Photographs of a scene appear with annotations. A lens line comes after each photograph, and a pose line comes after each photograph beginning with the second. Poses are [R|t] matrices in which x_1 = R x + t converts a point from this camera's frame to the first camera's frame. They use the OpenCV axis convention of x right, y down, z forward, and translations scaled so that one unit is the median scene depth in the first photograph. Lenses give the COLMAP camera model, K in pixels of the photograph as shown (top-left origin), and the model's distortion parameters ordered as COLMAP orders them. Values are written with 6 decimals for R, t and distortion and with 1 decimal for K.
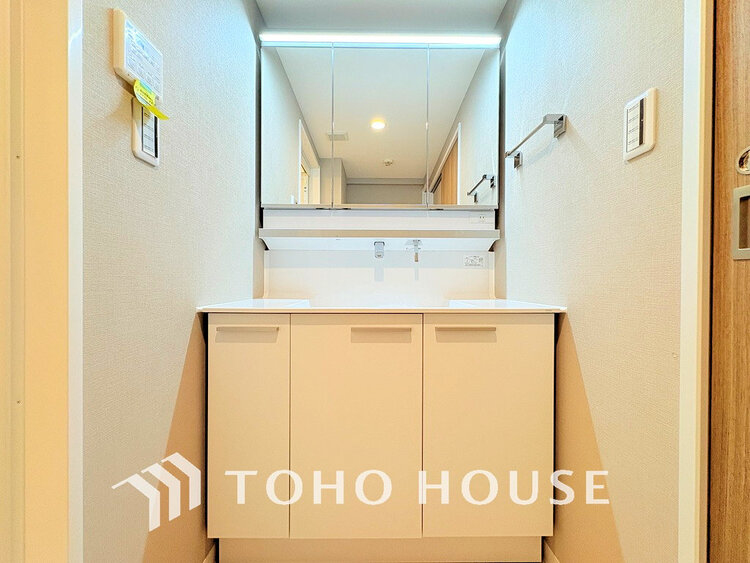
lens RADIAL K [[303.3, 0, 375.0], [0, 303.3, 281.5], [0, 0, 1]] dist [0.000889, -0.000189]
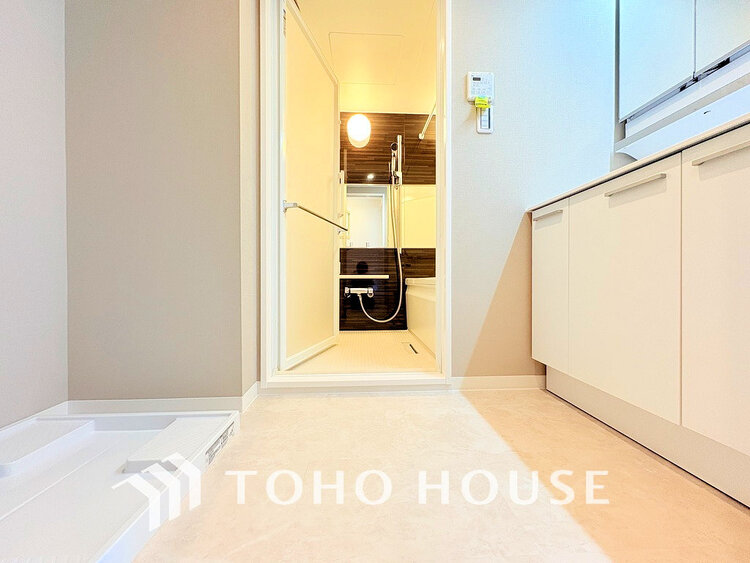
lens RADIAL K [[303.3, 0, 375.0], [0, 303.3, 281.5], [0, 0, 1]] dist [0.000889, -0.000189]
pose [[0.027975, -0.001213, -0.999608, 0.969020], [-0.001448, 0.999998, -0.001254, 0.466053], [0.999608, 0.001482, 0.027974, 0.161417]]
